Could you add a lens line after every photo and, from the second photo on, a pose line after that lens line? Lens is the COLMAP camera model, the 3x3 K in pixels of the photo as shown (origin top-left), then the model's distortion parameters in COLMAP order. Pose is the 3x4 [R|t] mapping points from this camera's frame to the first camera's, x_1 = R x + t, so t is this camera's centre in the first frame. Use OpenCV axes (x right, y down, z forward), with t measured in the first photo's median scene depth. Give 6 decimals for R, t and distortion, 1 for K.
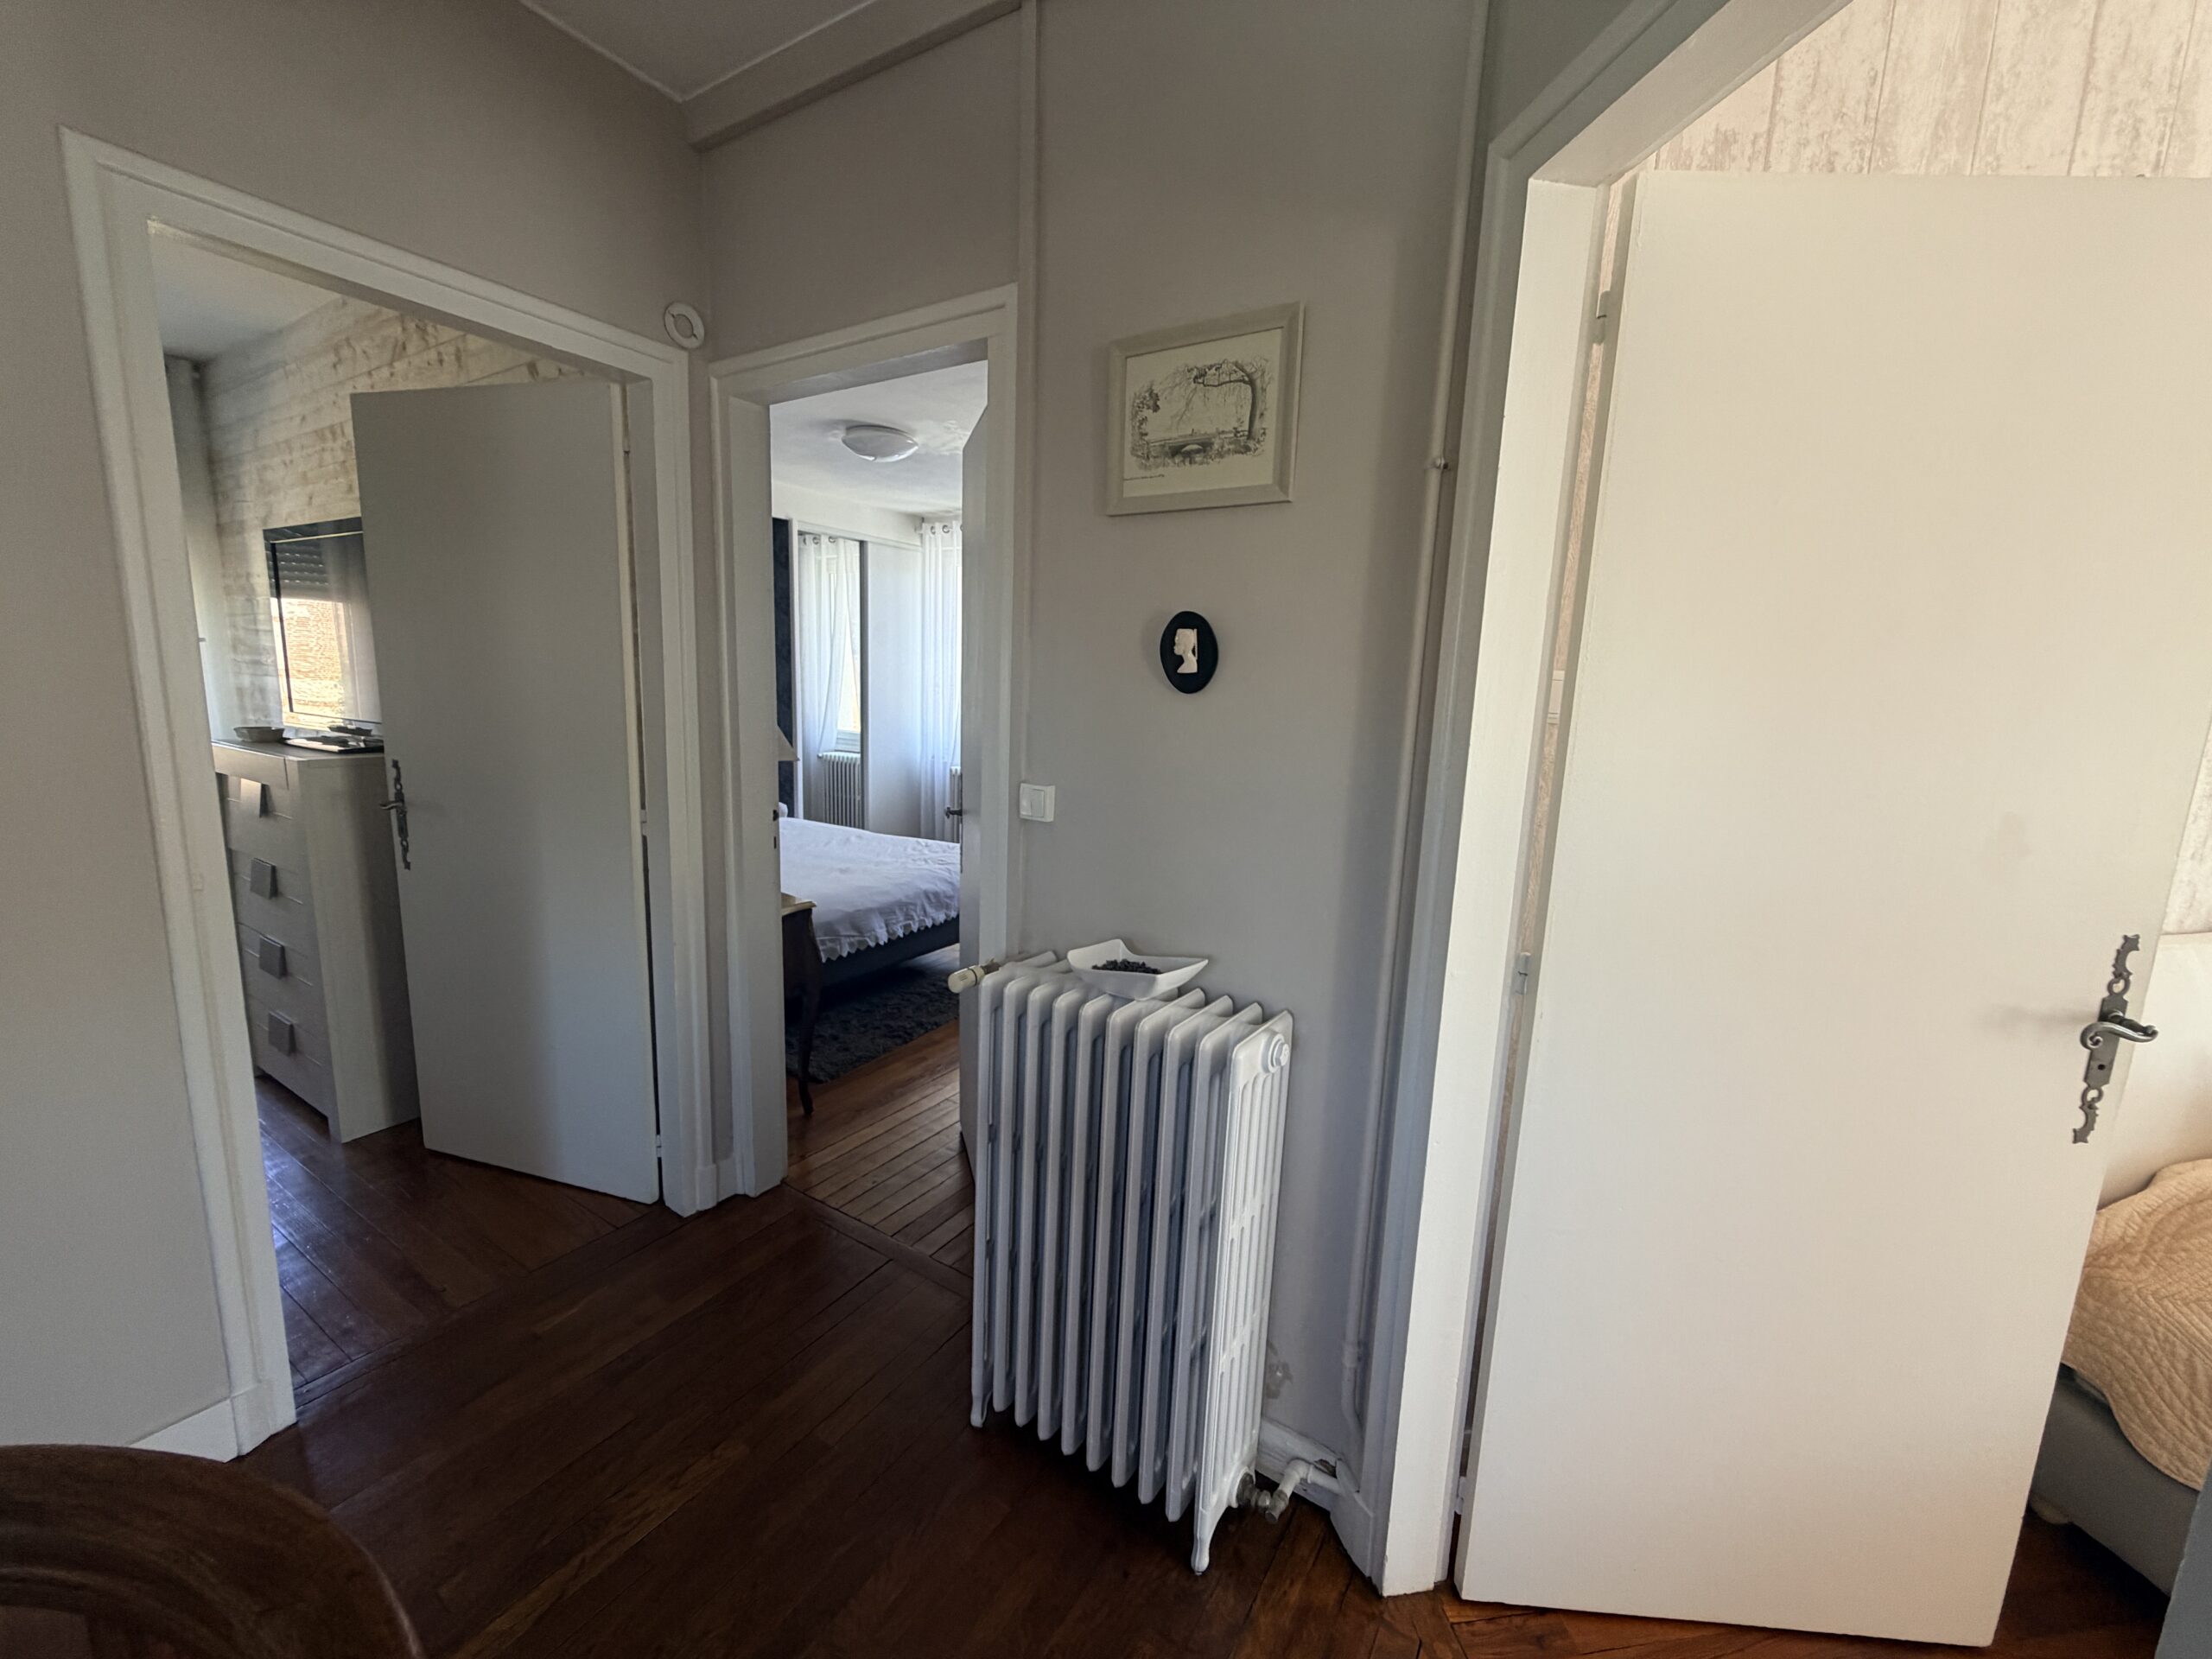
lens RADIAL K [[880.4, 0, 1108.4], [0, 880.4, 838.6], [0, 0, 1]] dist [0.004200, 0.000153]
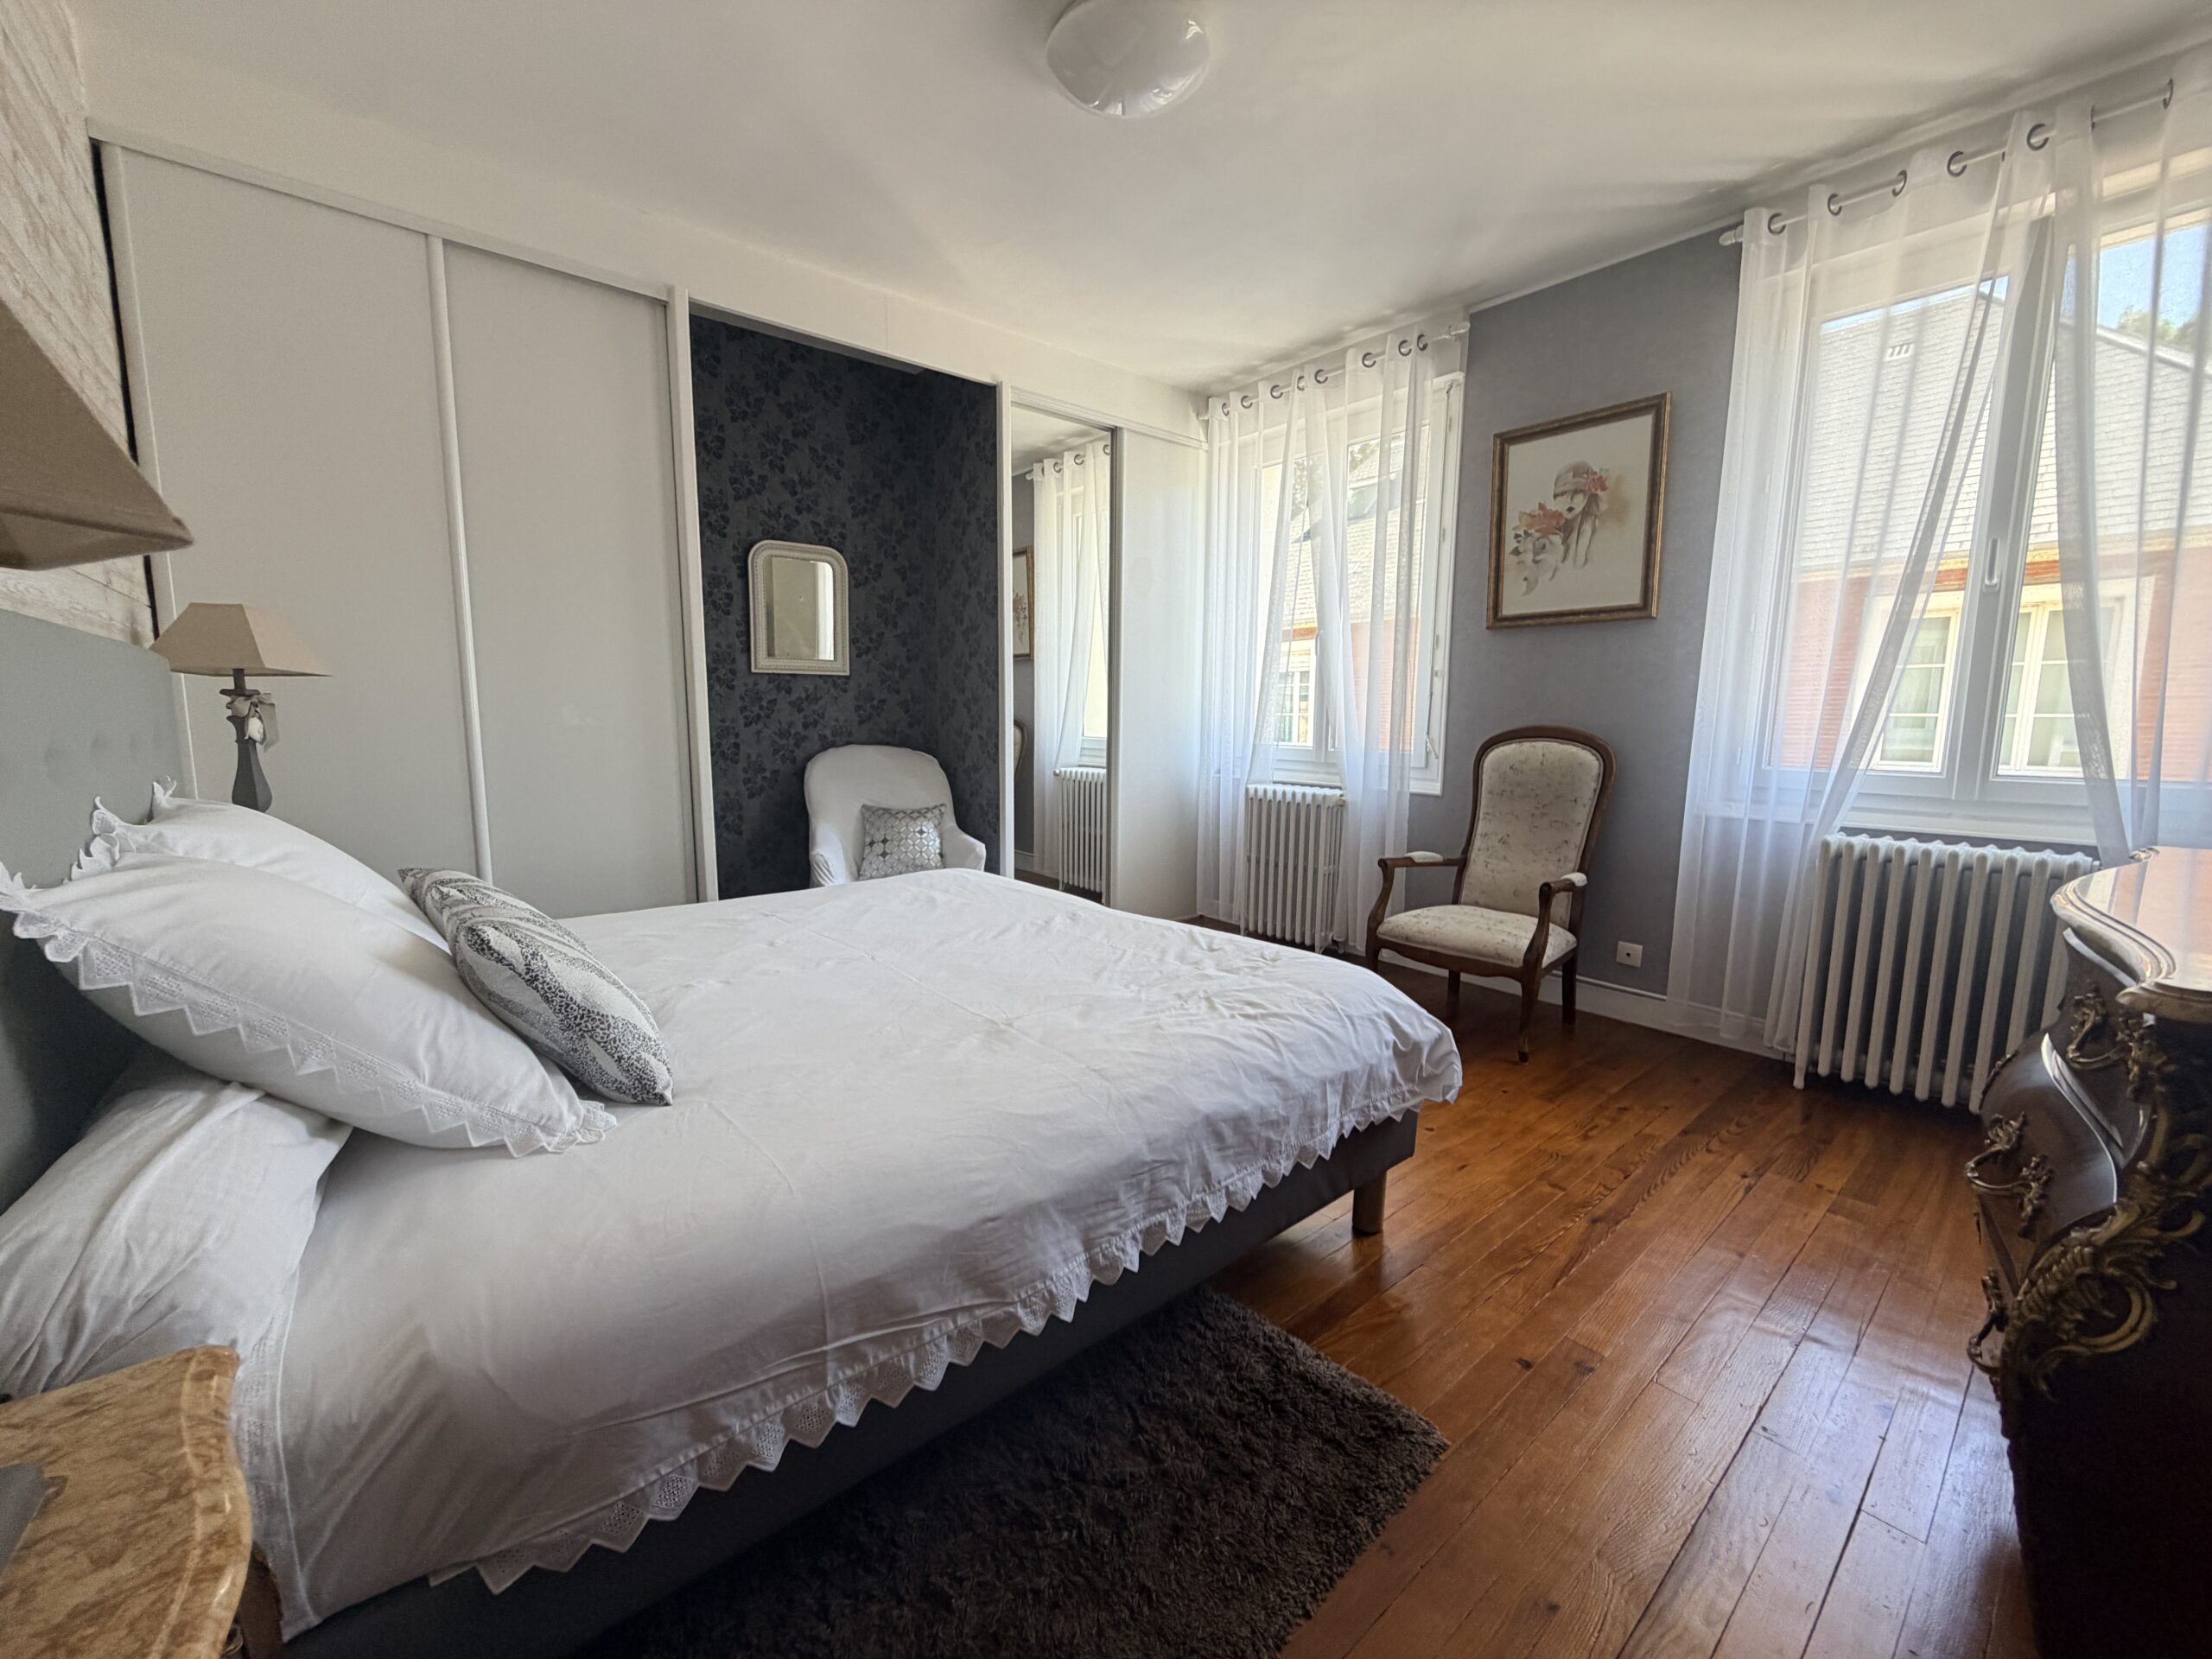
lens RADIAL K [[880.4, 0, 1108.5], [0, 880.4, 836.6], [0, 0, 1]] dist [0.004200, 0.000153]
pose [[0.952718, 0.008823, -0.303729, -0.139186], [-0.023433, 0.998735, -0.044492, -0.030799], [0.302952, 0.049506, 0.951719, 0.644354]]
